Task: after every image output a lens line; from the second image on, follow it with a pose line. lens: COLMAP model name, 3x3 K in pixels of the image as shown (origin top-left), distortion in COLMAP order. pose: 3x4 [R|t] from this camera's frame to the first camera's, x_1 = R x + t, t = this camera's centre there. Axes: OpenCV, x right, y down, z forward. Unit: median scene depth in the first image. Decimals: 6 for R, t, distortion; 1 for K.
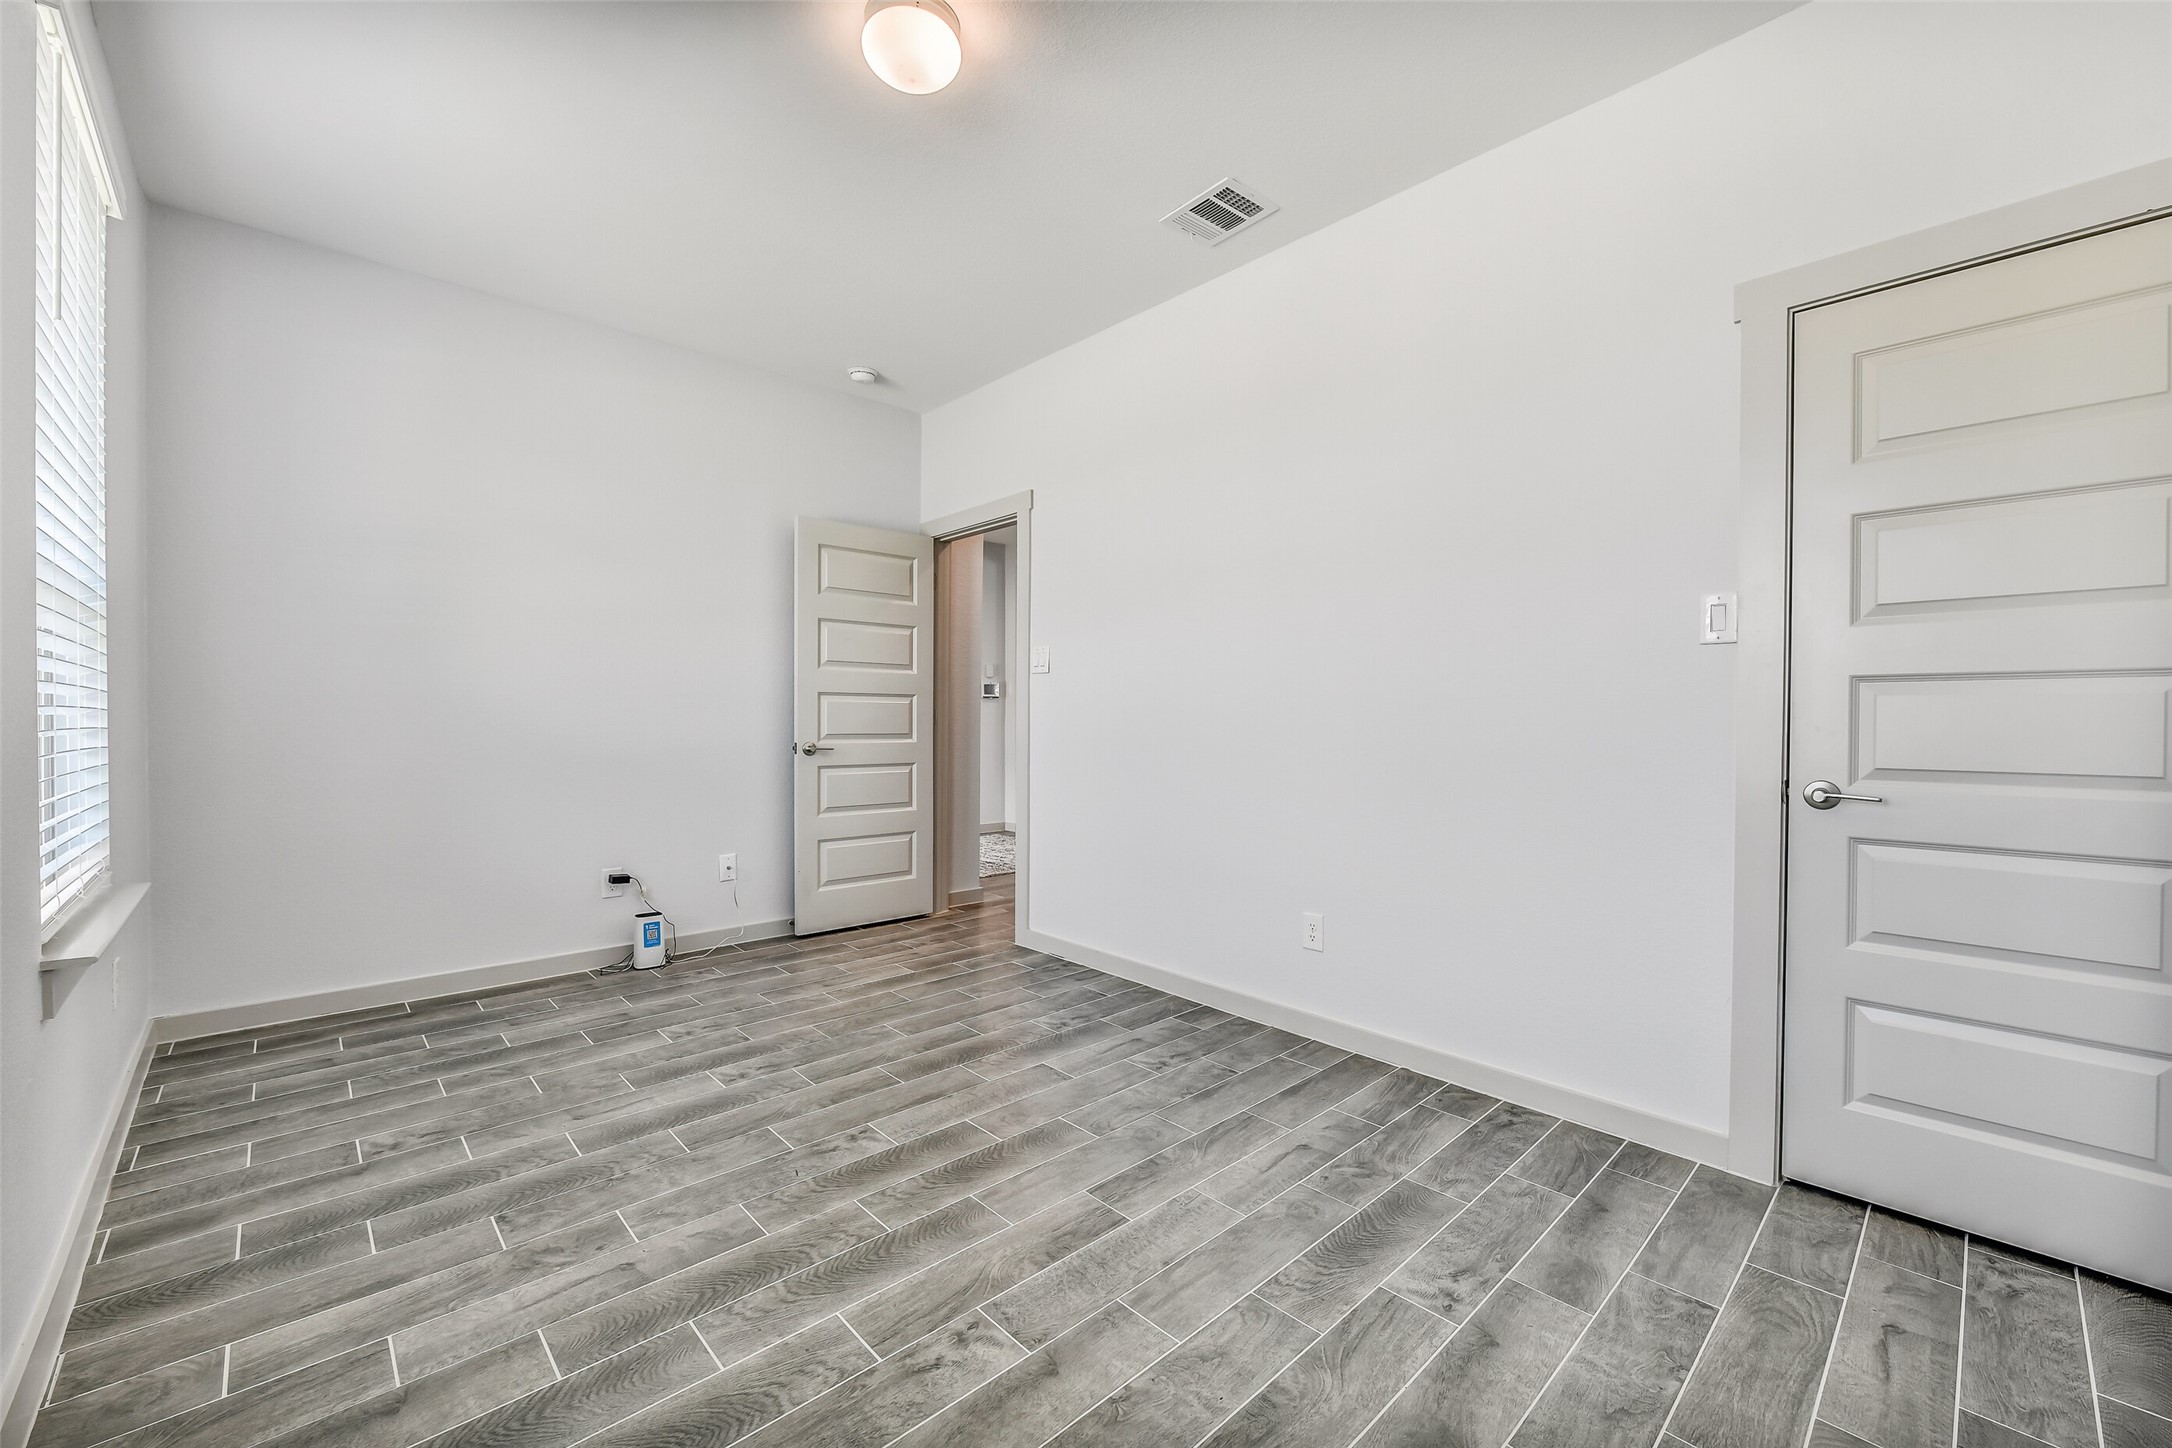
lens RADIAL K [[863.7, 0, 1088.6], [0, 863.7, 725.6], [0, 0, 1]] dist [-0.014368, -0.000543]
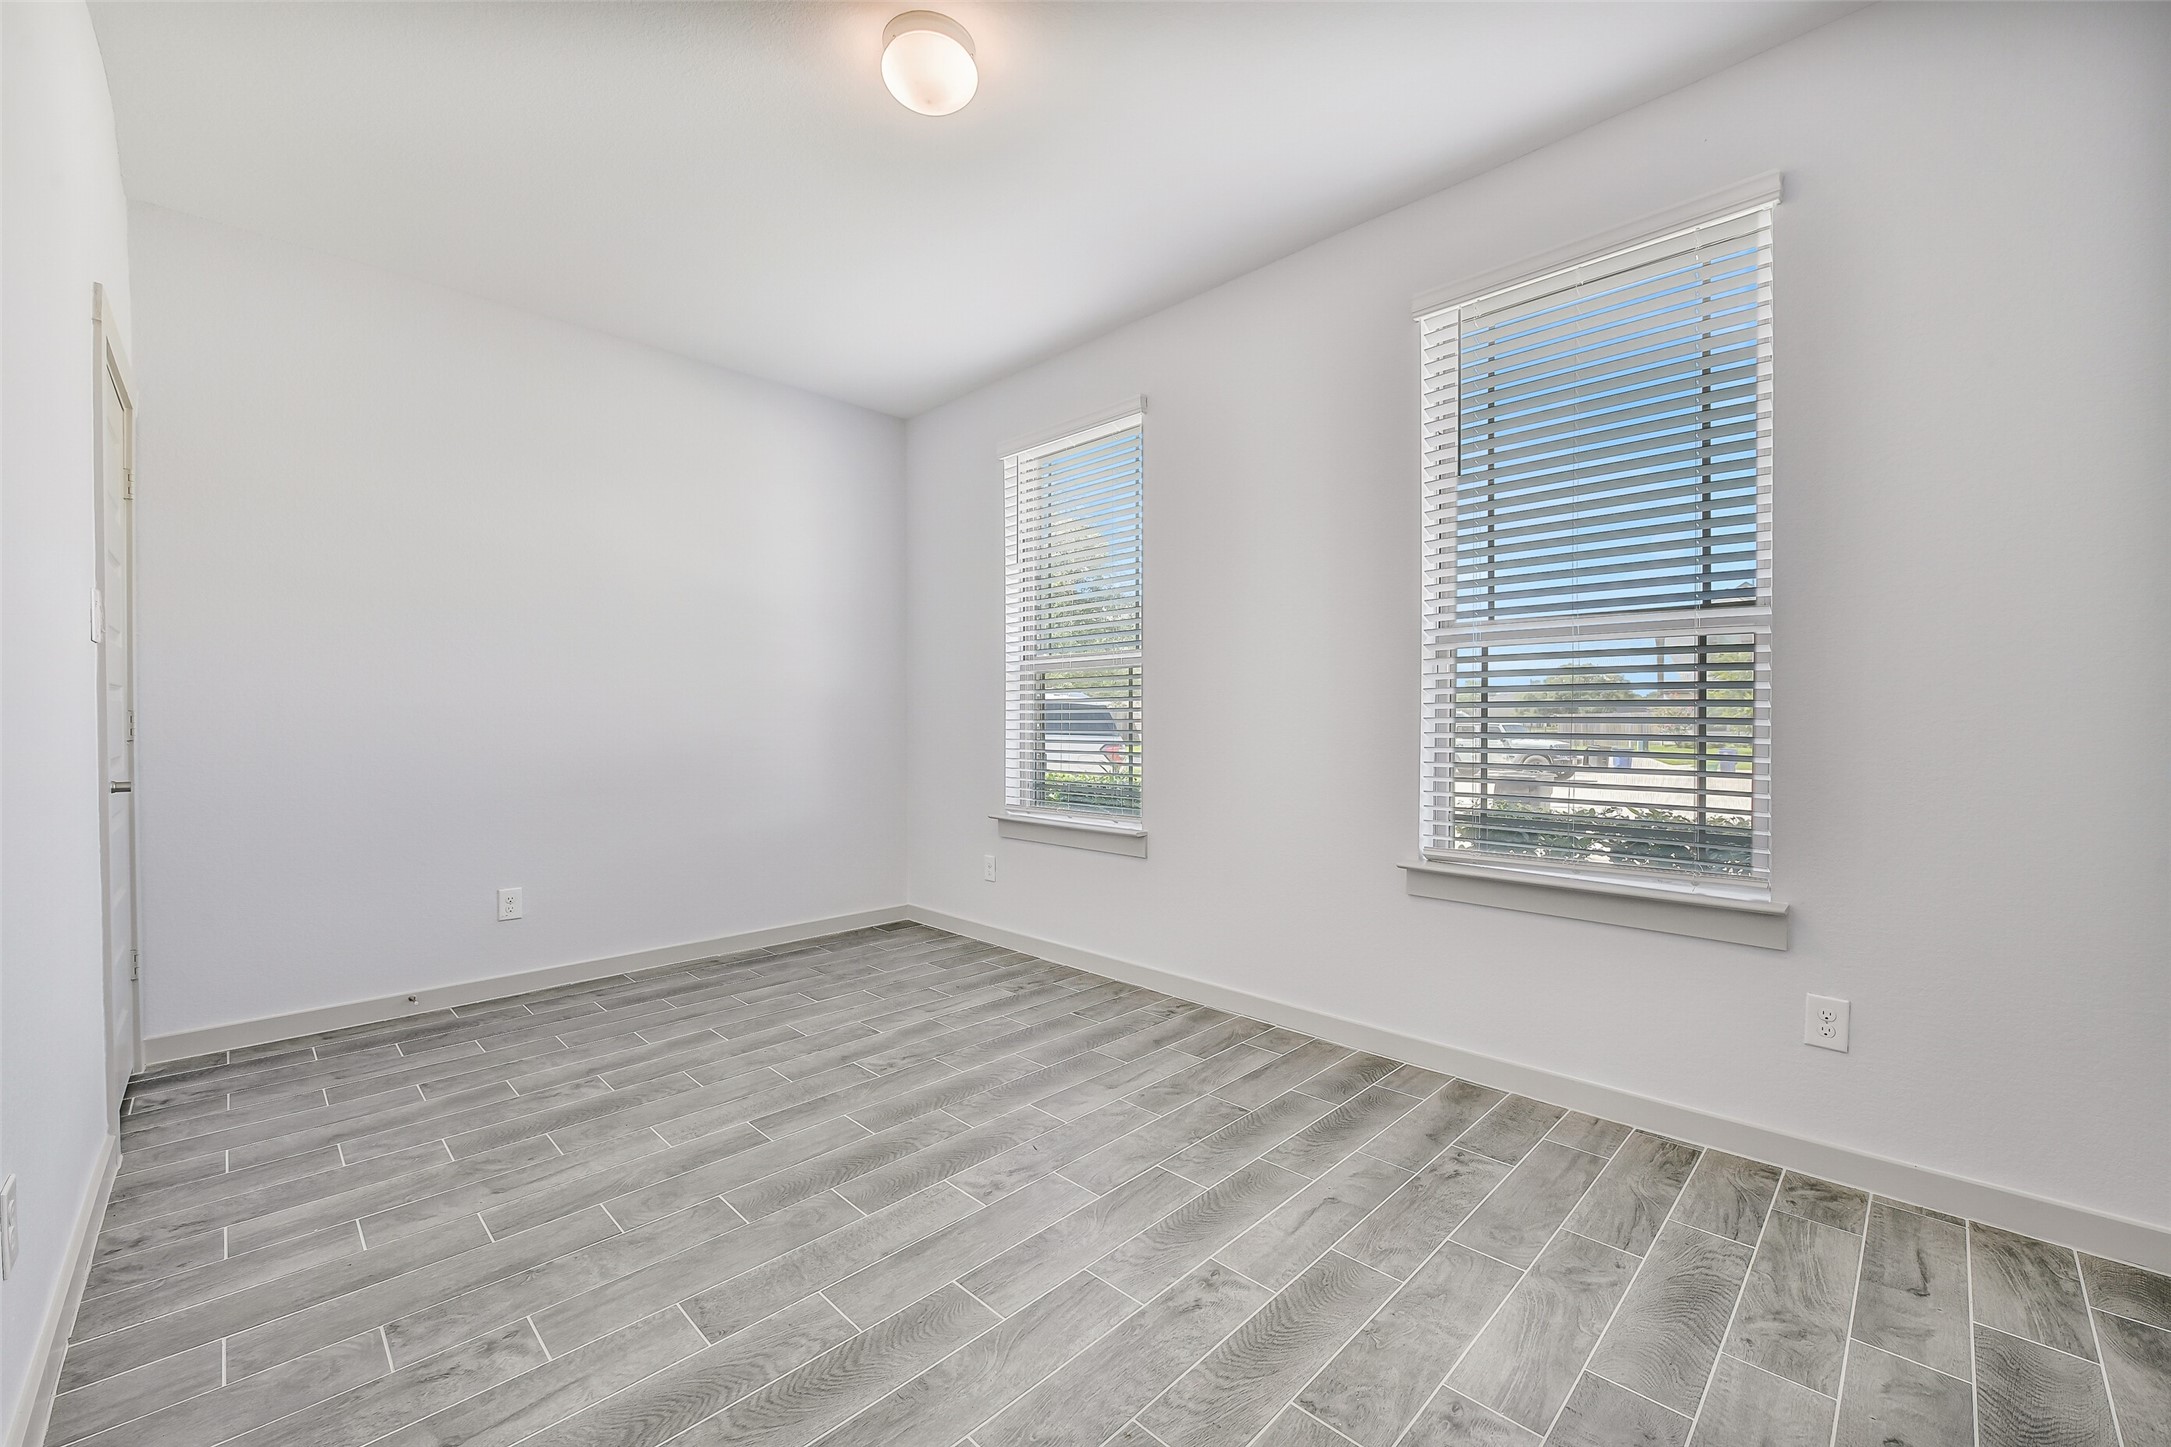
lens RADIAL K [[863.3, 0, 1082.9], [0, 863.3, 722.5], [0, 0, 1]] dist [-0.014368, -0.000543]
pose [[-0.999599, -0.006381, -0.027572, -0.351609], [-0.006717, 0.999904, 0.012119, -0.021835], [0.027492, 0.012299, -0.999546, 1.984706]]
